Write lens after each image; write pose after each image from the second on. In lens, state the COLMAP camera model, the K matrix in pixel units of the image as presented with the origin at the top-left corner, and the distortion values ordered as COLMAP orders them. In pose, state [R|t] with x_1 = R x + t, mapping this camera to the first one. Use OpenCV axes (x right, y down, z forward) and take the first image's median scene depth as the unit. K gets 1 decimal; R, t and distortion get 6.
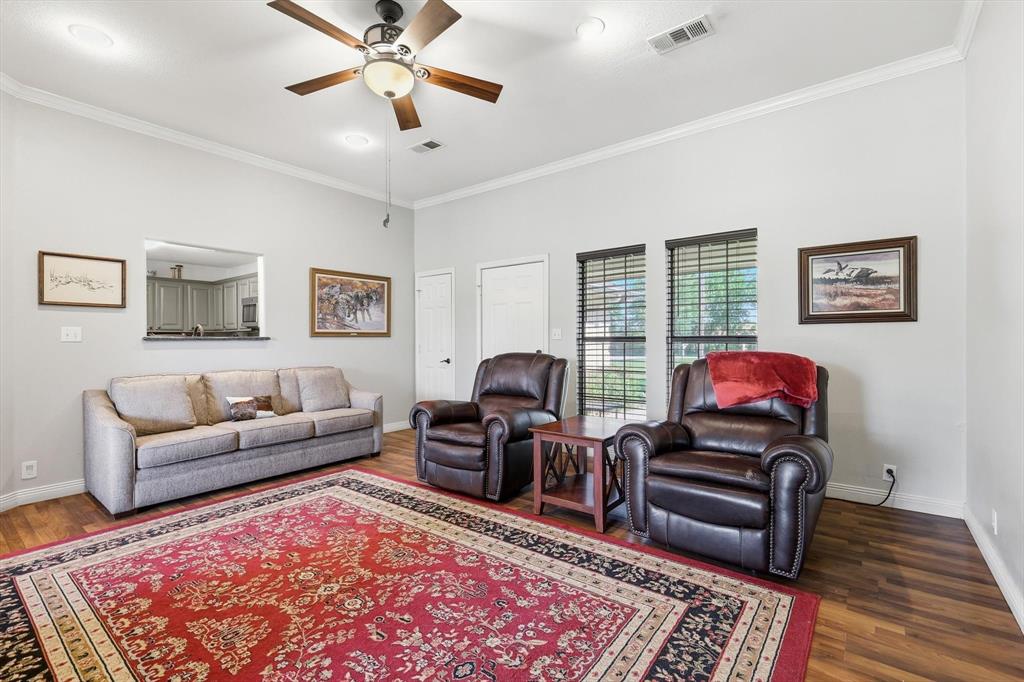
lens RADIAL K [[456.2, 0, 517.4], [0, 456.2, 340.4], [0, 0, 1]] dist [0.001353, 0.000160]
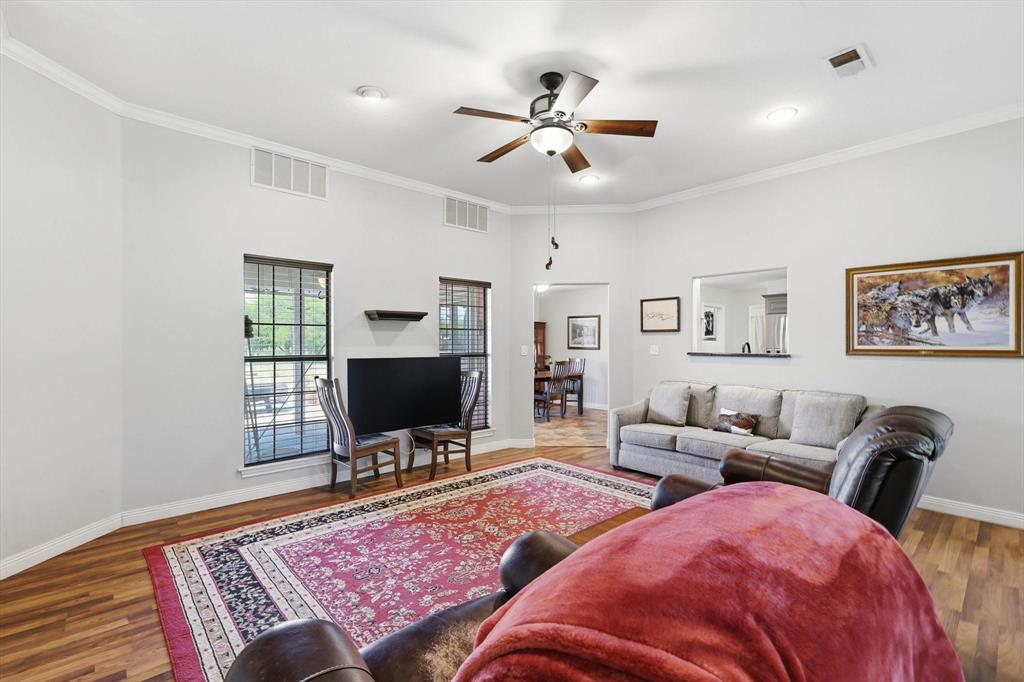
lens RADIAL K [[456.2, 0, 514.1], [0, 456.2, 347.1], [0, 0, 1]] dist [0.001353, 0.000160]
pose [[-0.184371, 0.018197, -0.982688, 0.722456], [-0.000434, 0.999827, 0.018595, -0.059123], [0.982857, 0.003855, -0.184332, 0.932718]]
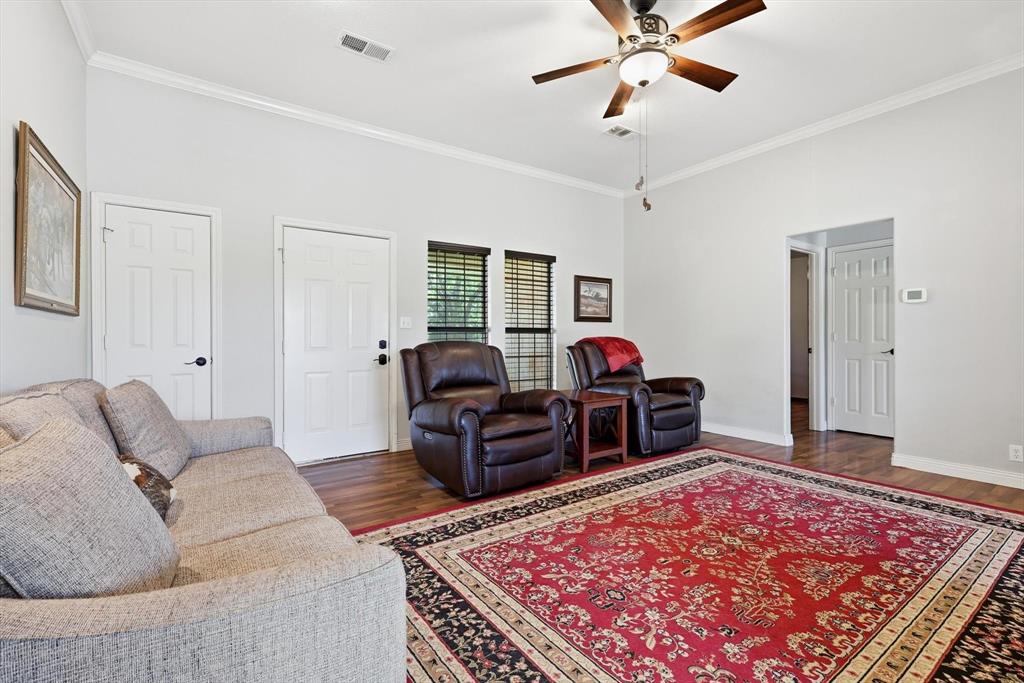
lens RADIAL K [[456.2, 0, 515.0], [0, 456.2, 340.4], [0, 0, 1]] dist [0.001353, 0.000160]
pose [[0.300702, 0.001259, 0.953717, -1.130119], [0.003627, 0.999990, -0.002463, 0.039565], [-0.953711, 0.004200, 0.300695, 0.806675]]
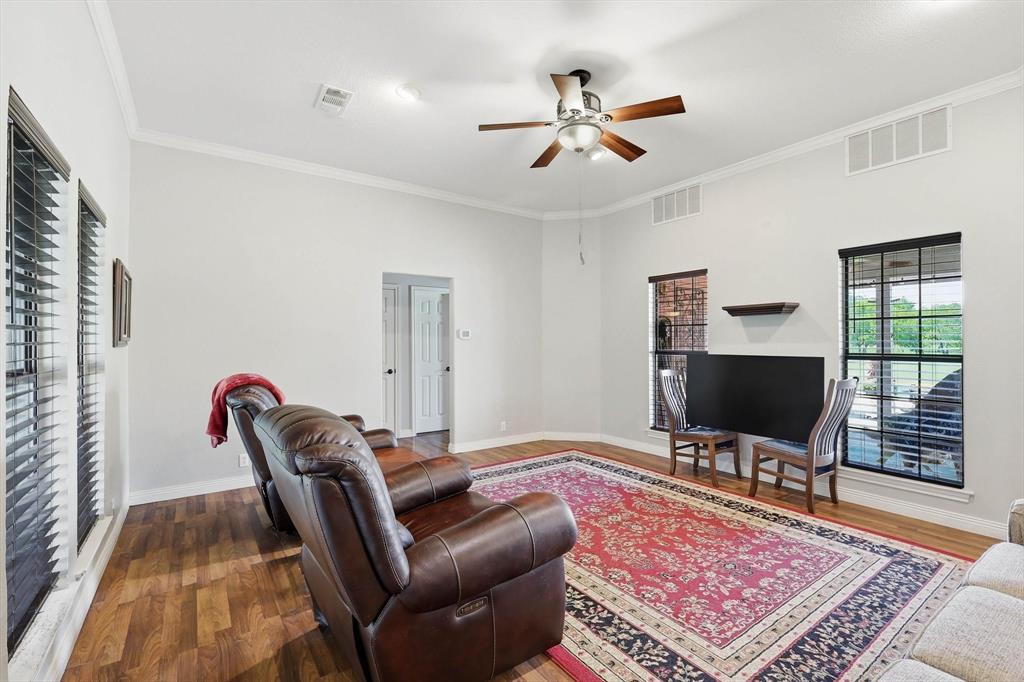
lens RADIAL K [[456.2, 0, 511.2], [0, 456.2, 336.7], [0, 0, 1]] dist [0.001353, 0.000160]
pose [[-0.952434, 0.014799, 0.304387, -0.387553], [0.011138, 0.999843, -0.013758, -0.039809], [-0.304543, -0.009713, -0.952449, 1.794650]]
